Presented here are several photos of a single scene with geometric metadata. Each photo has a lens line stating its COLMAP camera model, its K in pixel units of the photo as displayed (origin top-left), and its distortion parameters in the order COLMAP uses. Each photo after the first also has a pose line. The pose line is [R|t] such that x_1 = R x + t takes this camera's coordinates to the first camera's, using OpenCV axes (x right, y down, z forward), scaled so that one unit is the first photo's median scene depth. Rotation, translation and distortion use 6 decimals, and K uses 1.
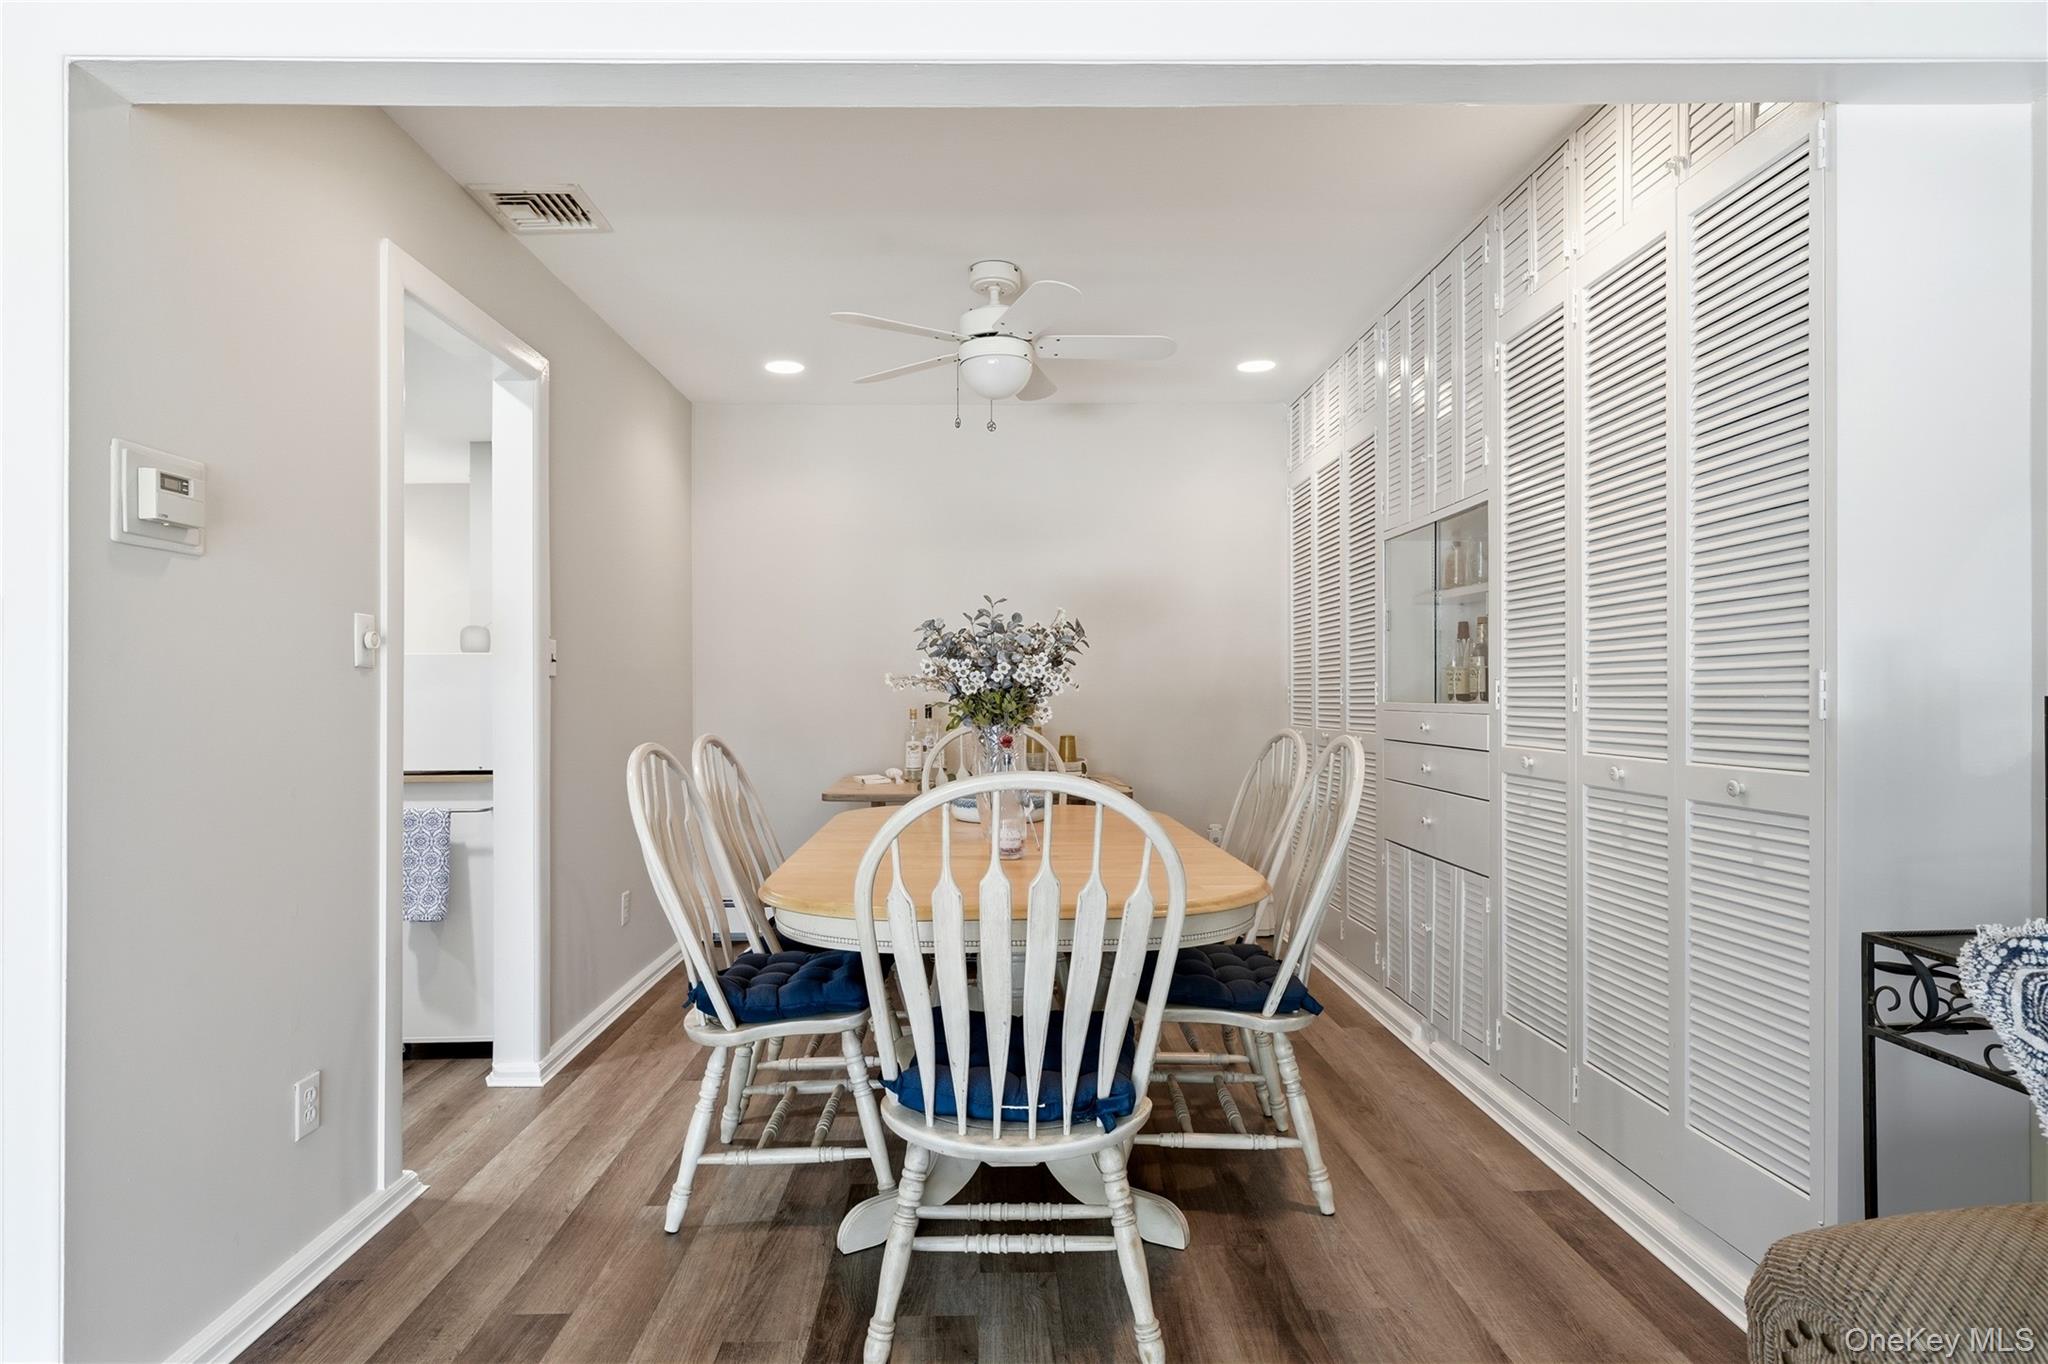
lens RADIAL K [[1175.3, 0, 1015.5], [0, 1175.3, 700.1], [0, 0, 1]] dist [0.001903, -0.000205]
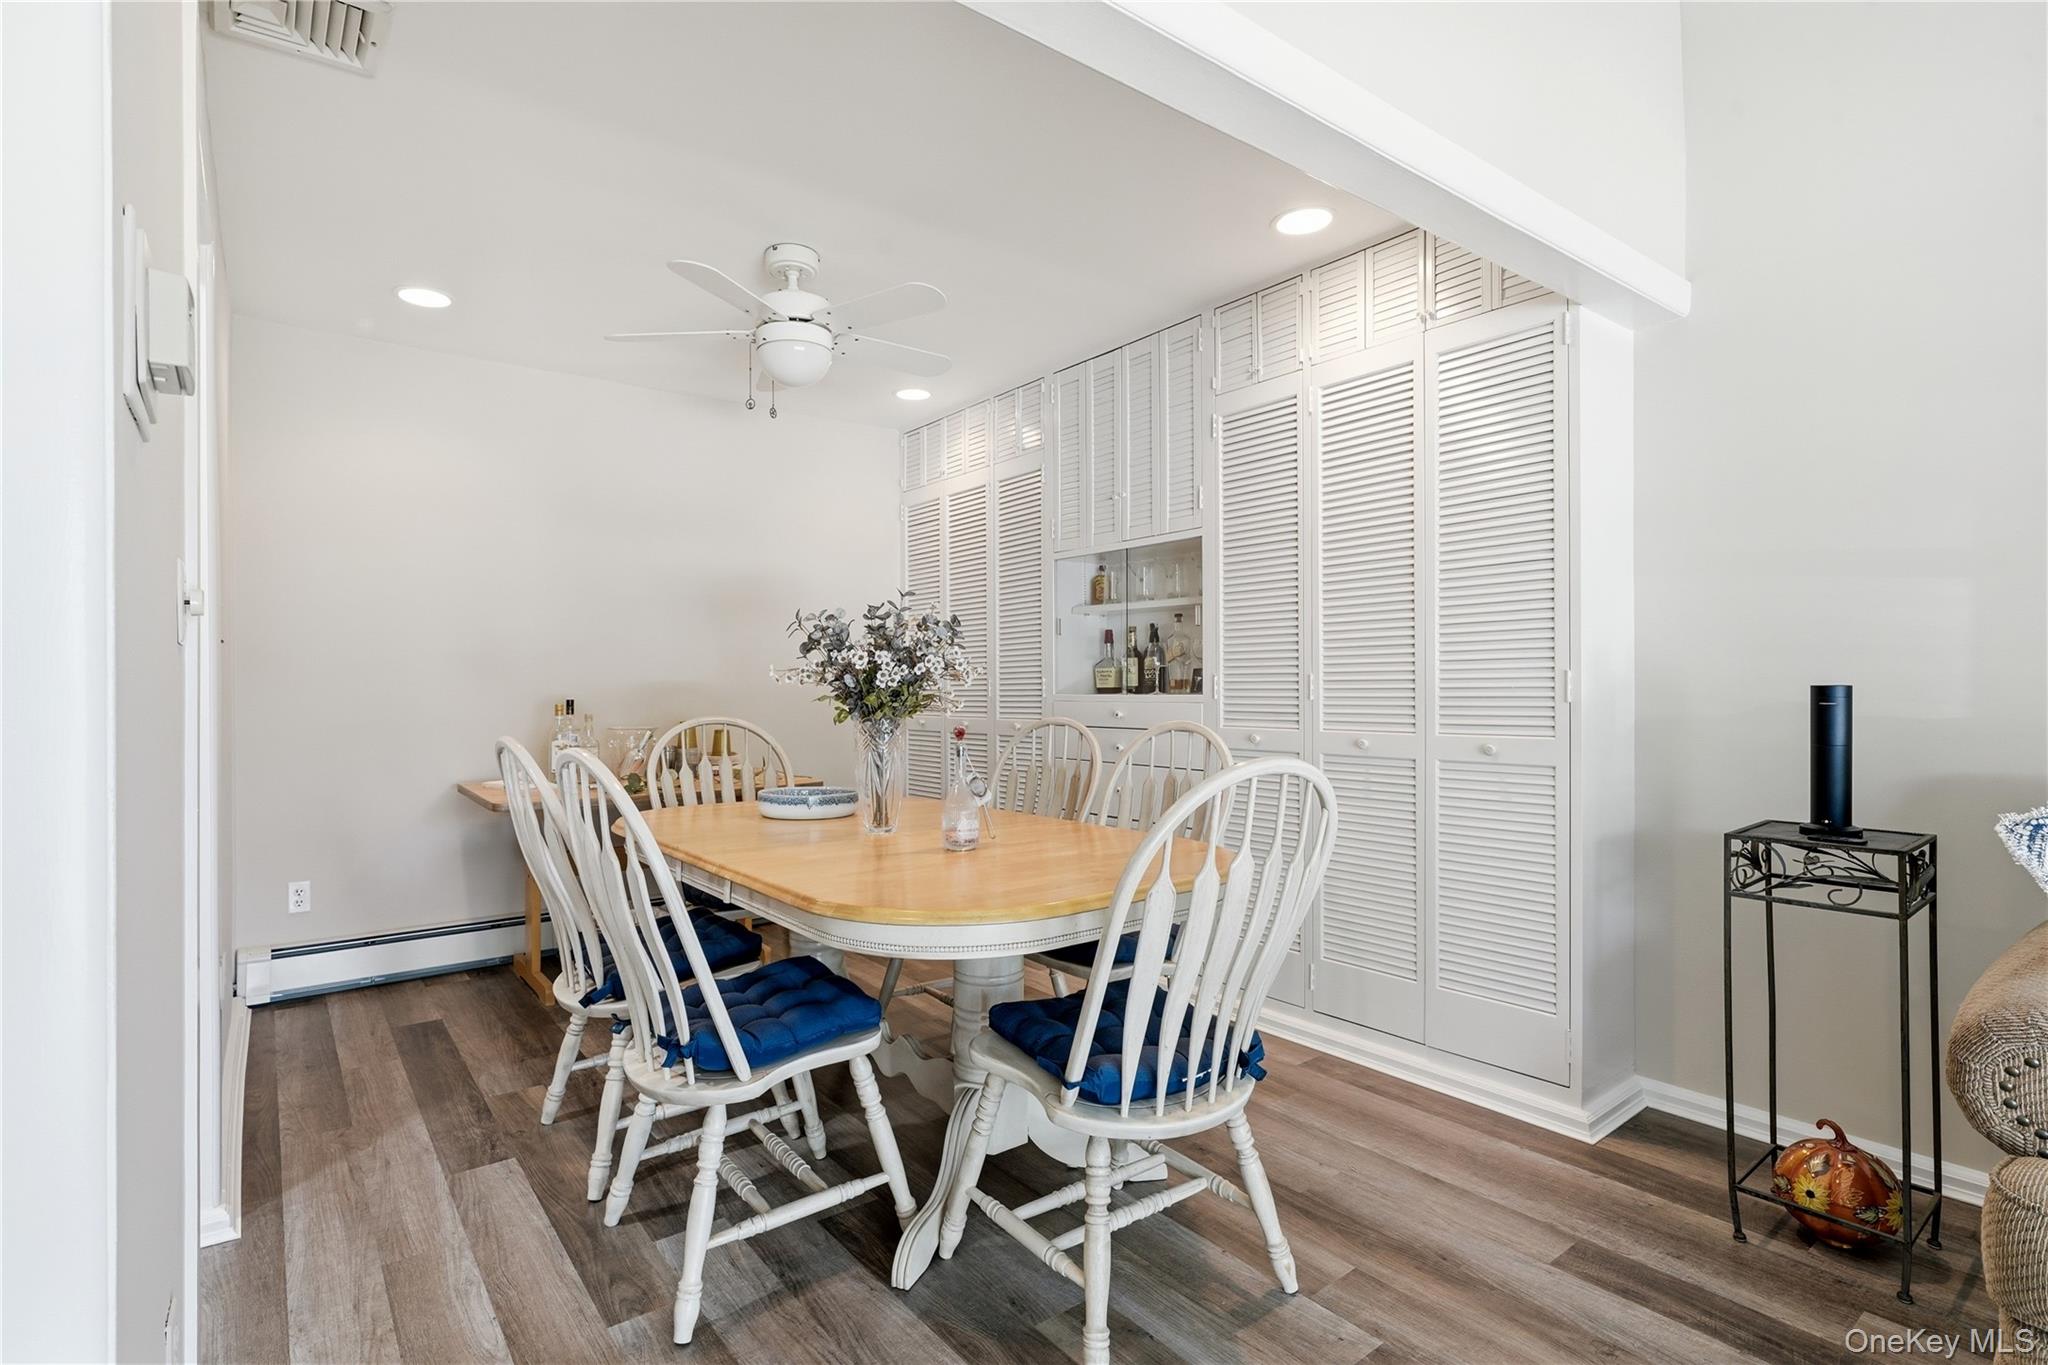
lens RADIAL K [[1014.5, 0, 1083.0], [0, 1014.5, 688.5], [0, 0, 1]] dist [-0.002329, -0.000420]
pose [[0.792730, 0.000439, 0.609572, -0.490226], [0.003773, 0.999977, -0.005626, 0.002962], [-0.609561, 0.006759, 0.792711, 0.263754]]
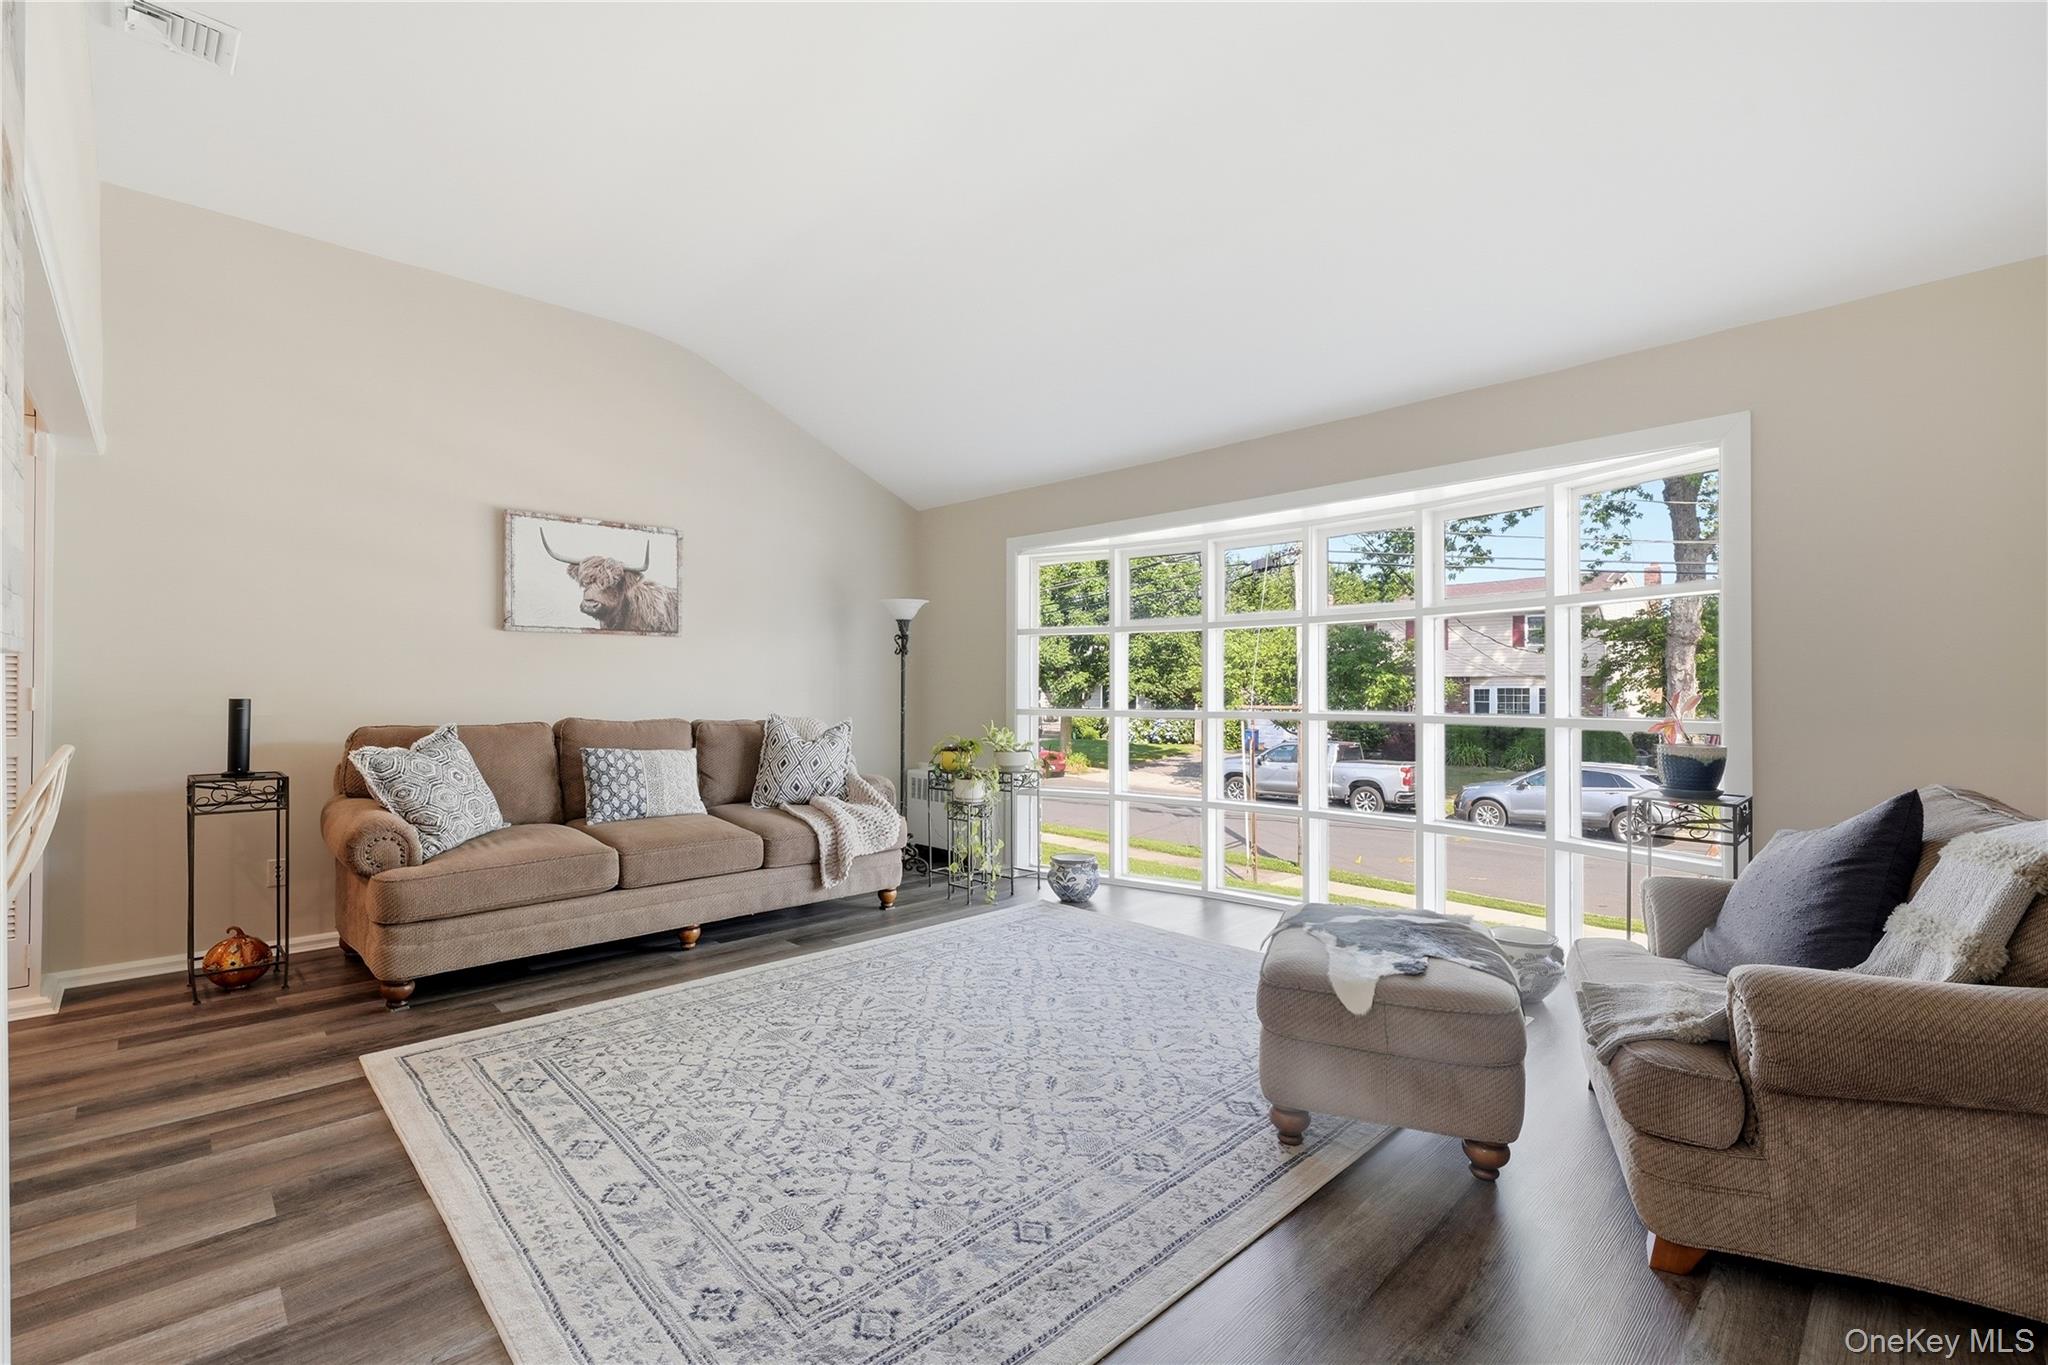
lens RADIAL K [[899.4, 0, 994.4], [0, 899.4, 681.4], [0, 0, 1]] dist [-0.000623, -0.000227]
pose [[-0.669463, 0.003678, 0.742836, -1.395202], [-0.004811, 0.999945, -0.009287, -0.023838], [-0.742830, -0.009791, -0.669409, 0.632318]]
